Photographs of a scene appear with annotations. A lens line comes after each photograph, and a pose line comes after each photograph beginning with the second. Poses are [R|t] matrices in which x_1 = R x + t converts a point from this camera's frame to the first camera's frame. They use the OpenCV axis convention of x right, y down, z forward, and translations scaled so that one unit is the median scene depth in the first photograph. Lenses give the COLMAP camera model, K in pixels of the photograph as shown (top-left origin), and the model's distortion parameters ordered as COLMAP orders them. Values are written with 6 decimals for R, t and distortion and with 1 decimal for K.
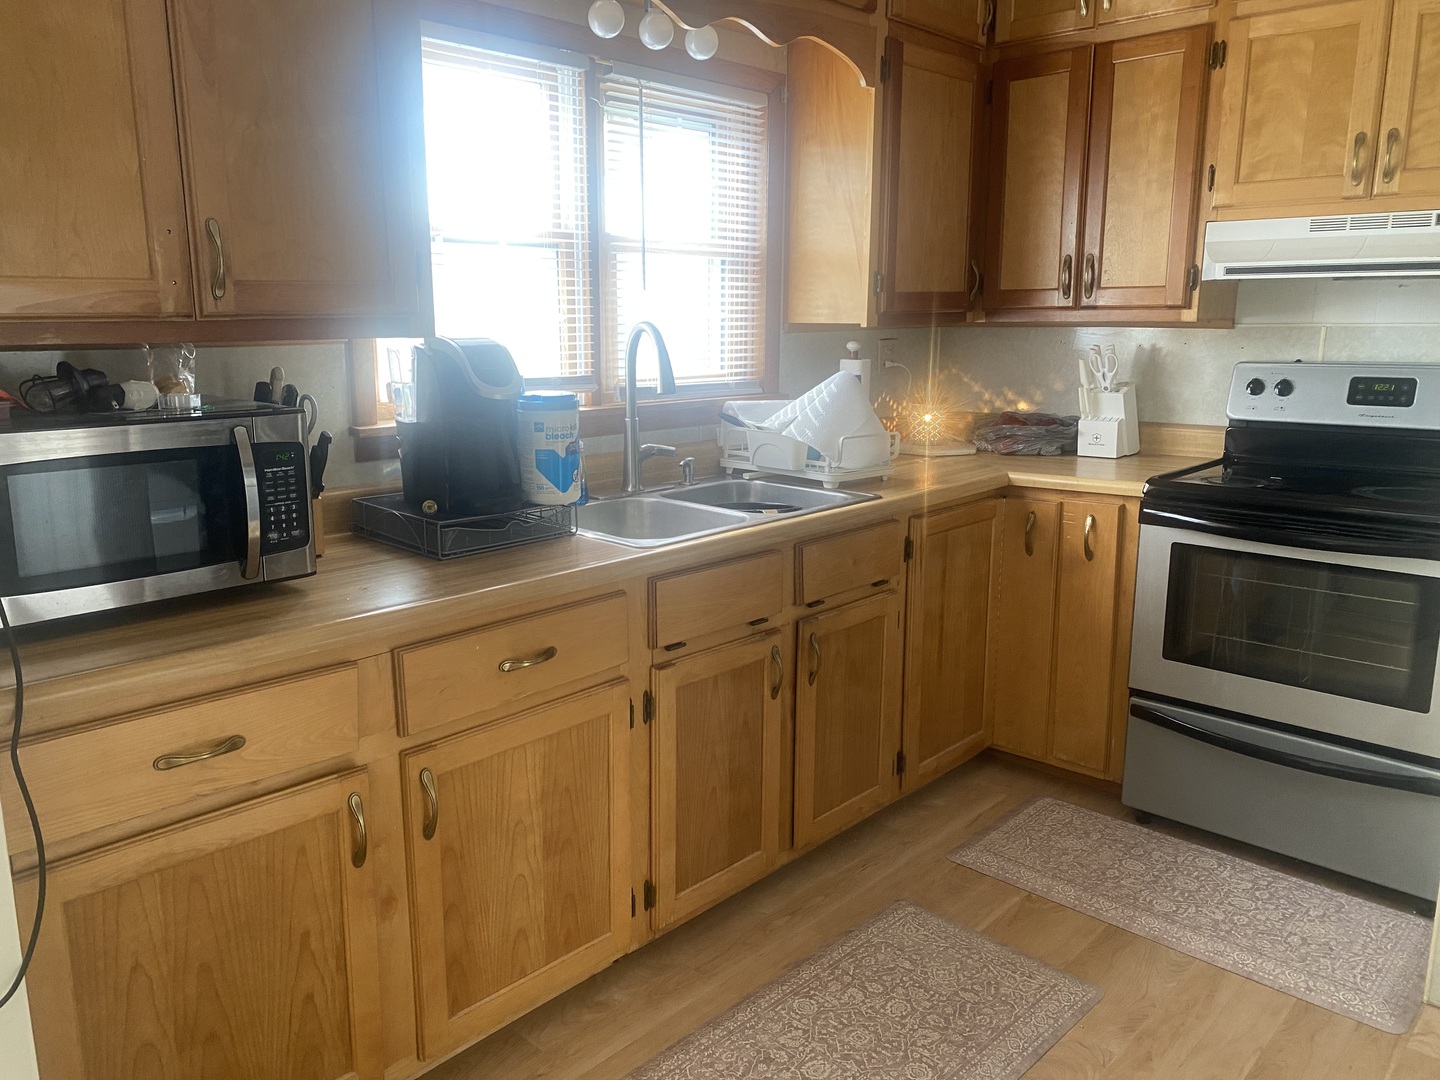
lens RADIAL K [[1104.0, 0, 704.6], [0, 1104.0, 532.4], [0, 0, 1]] dist [0.026699, -0.013206]
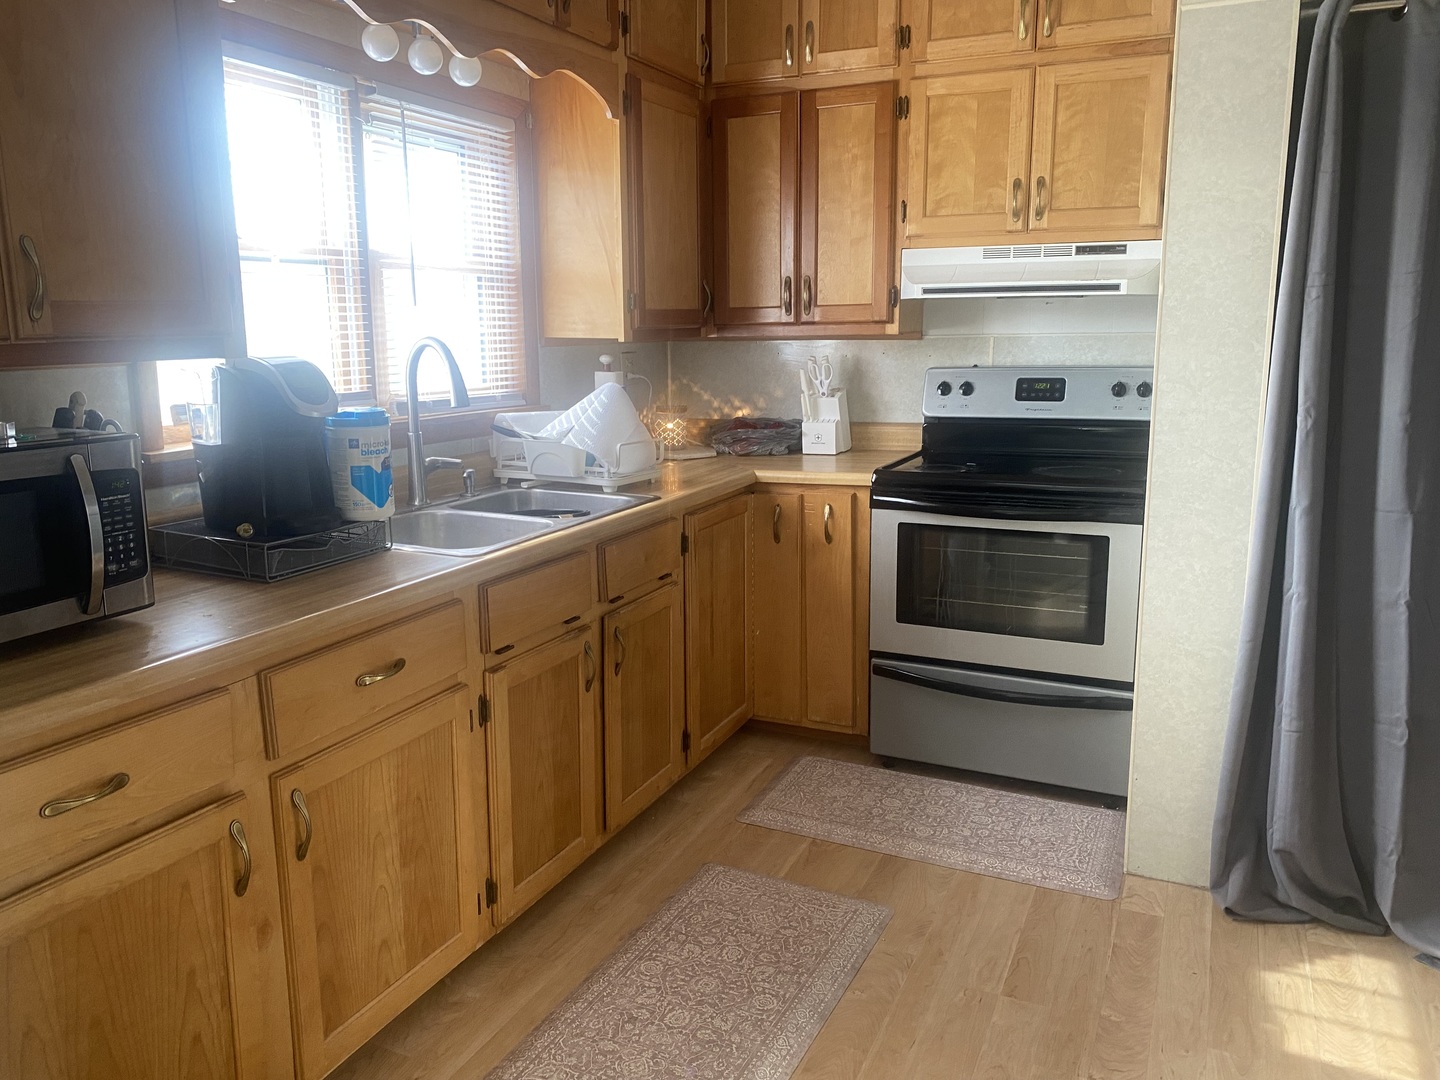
lens RADIAL K [[1104.0, 0, 704.6], [0, 1104.0, 532.4], [0, 0, 1]] dist [0.026699, -0.013206]
pose [[0.950376, -0.064829, 0.304275, -0.129135], [0.068157, 0.997675, -0.000316, 0.005356], [-0.303547, 0.021039, 0.952584, -0.045128]]
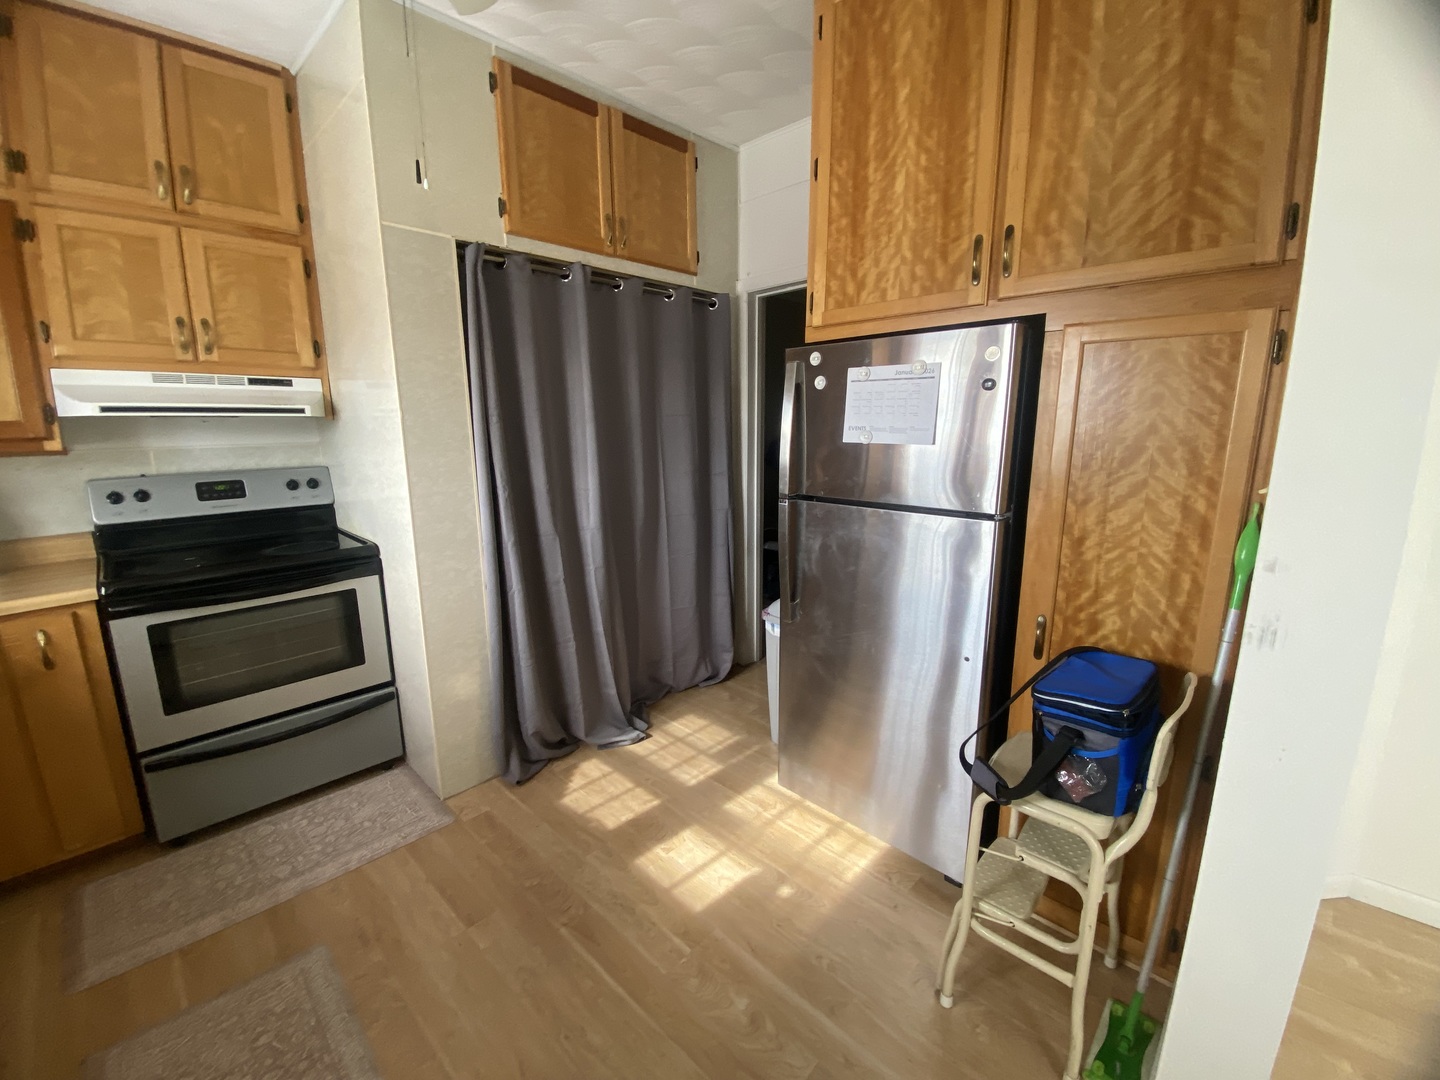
lens RADIAL K [[585.1, 0, 717.6], [0, 585.1, 535.3], [0, 0, 1]] dist [0.019915, -0.019200]
pose [[0.004725, -0.183275, 0.983050, -0.203116], [0.203377, 0.962691, 0.178502, -0.076822], [-0.979089, 0.199087, 0.041822, 0.330240]]
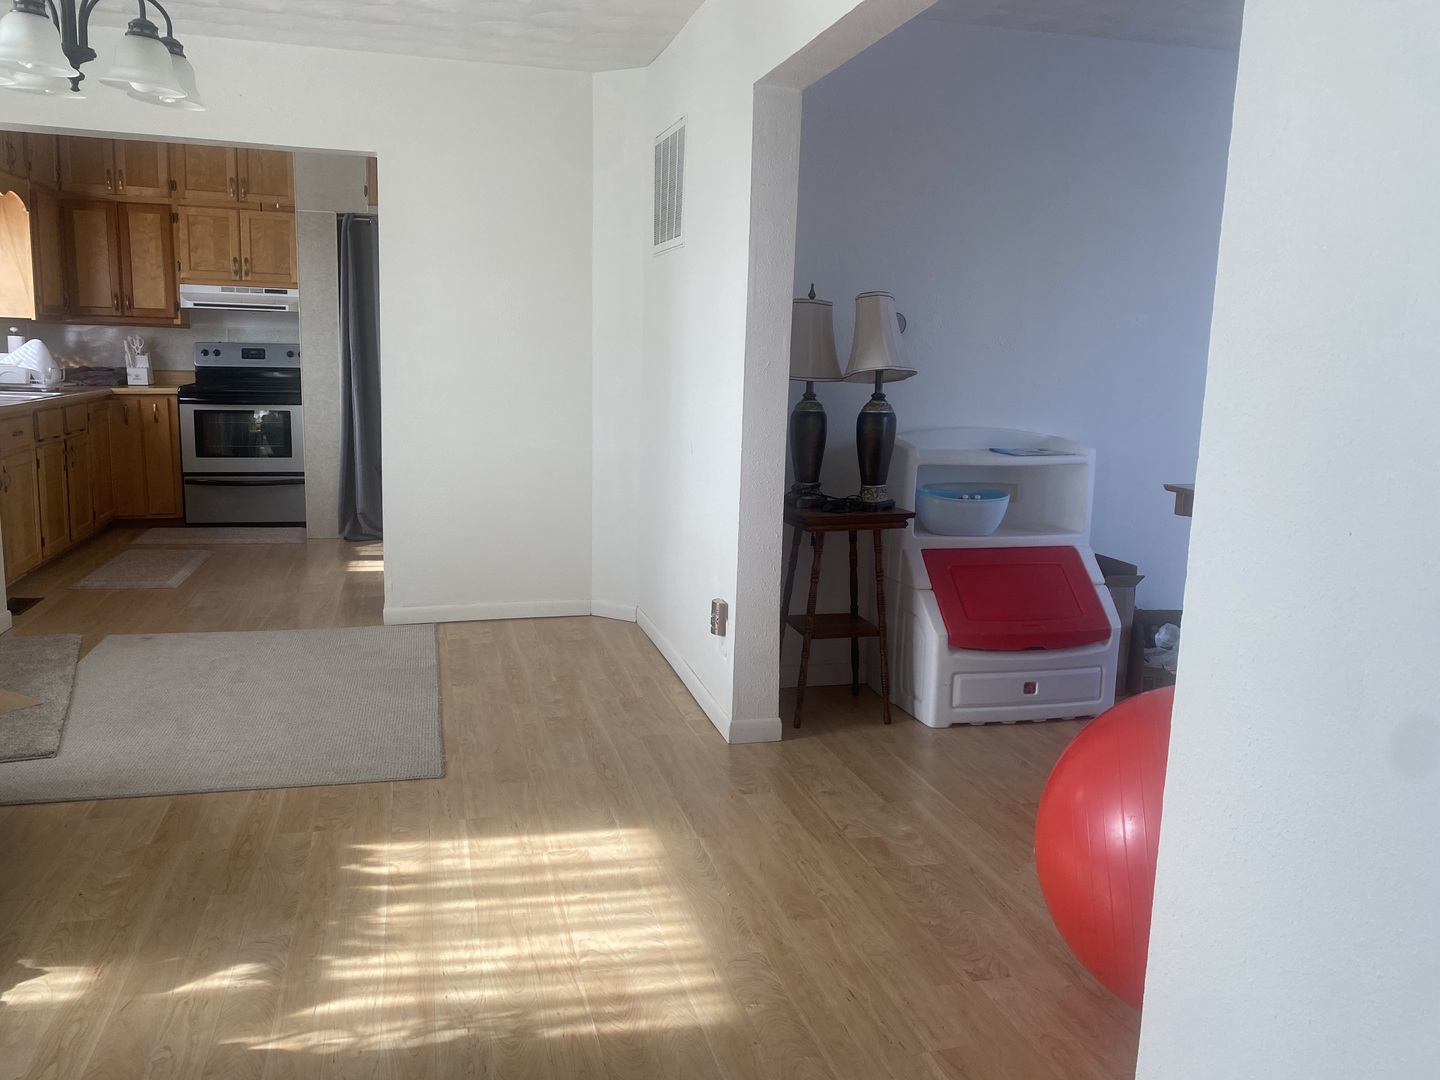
lens RADIAL K [[1104.0, 0, 704.6], [0, 1104.0, 532.4], [0, 0, 1]] dist [0.026699, -0.013206]
pose [[0.531590, -0.118307, 0.838699, -1.131742], [0.138084, 0.989055, 0.051995, 0.318151], [-0.835670, 0.088171, 0.542108, -1.342872]]
